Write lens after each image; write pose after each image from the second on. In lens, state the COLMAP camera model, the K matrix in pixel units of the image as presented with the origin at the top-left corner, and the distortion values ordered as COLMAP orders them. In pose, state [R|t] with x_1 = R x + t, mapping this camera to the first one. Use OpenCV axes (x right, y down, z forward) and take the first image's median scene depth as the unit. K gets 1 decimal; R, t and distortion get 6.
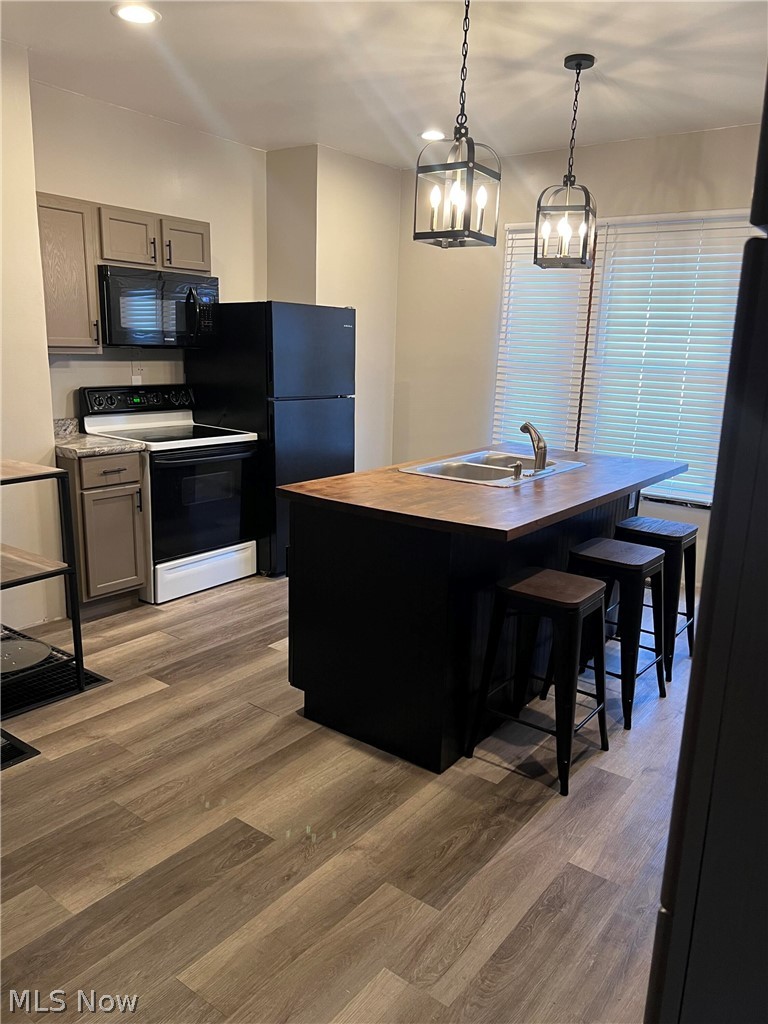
lens RADIAL K [[793.3, 0, 397.9], [0, 793.3, 509.9], [0, 0, 1]] dist [0.037106, -0.001496]
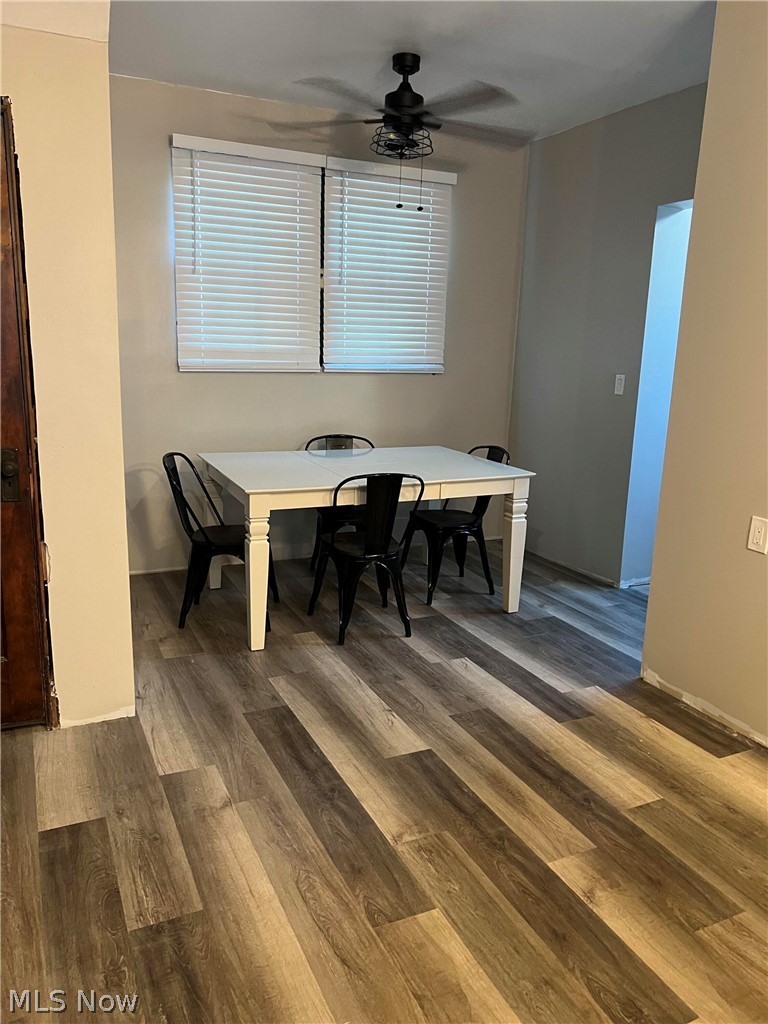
lens RADIAL K [[771.8, 0, 384.0], [0, 771.8, 512.0], [0, 0, 1]] dist [0.042163, -0.043512]
pose [[-0.476595, 0.138640, -0.868122, 0.451714], [-0.235917, 0.931096, 0.278215, -0.146874], [0.846877, 0.337401, -0.411049, 0.898204]]
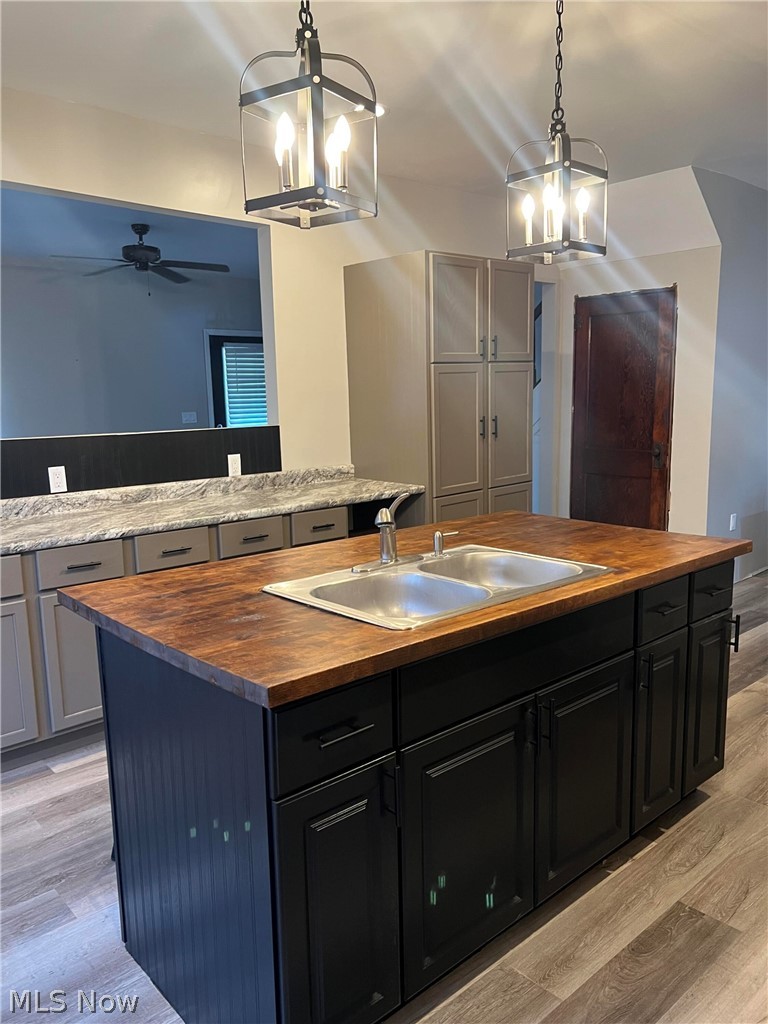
lens RADIAL K [[771.8, 0, 384.0], [0, 771.8, 512.0], [0, 0, 1]] dist [0.042163, -0.043512]
pose [[-0.979906, -0.052334, 0.192471, 0.100145], [0.021729, 0.931213, 0.363828, -0.454364], [-0.198272, 0.360700, -0.911364, 2.228897]]
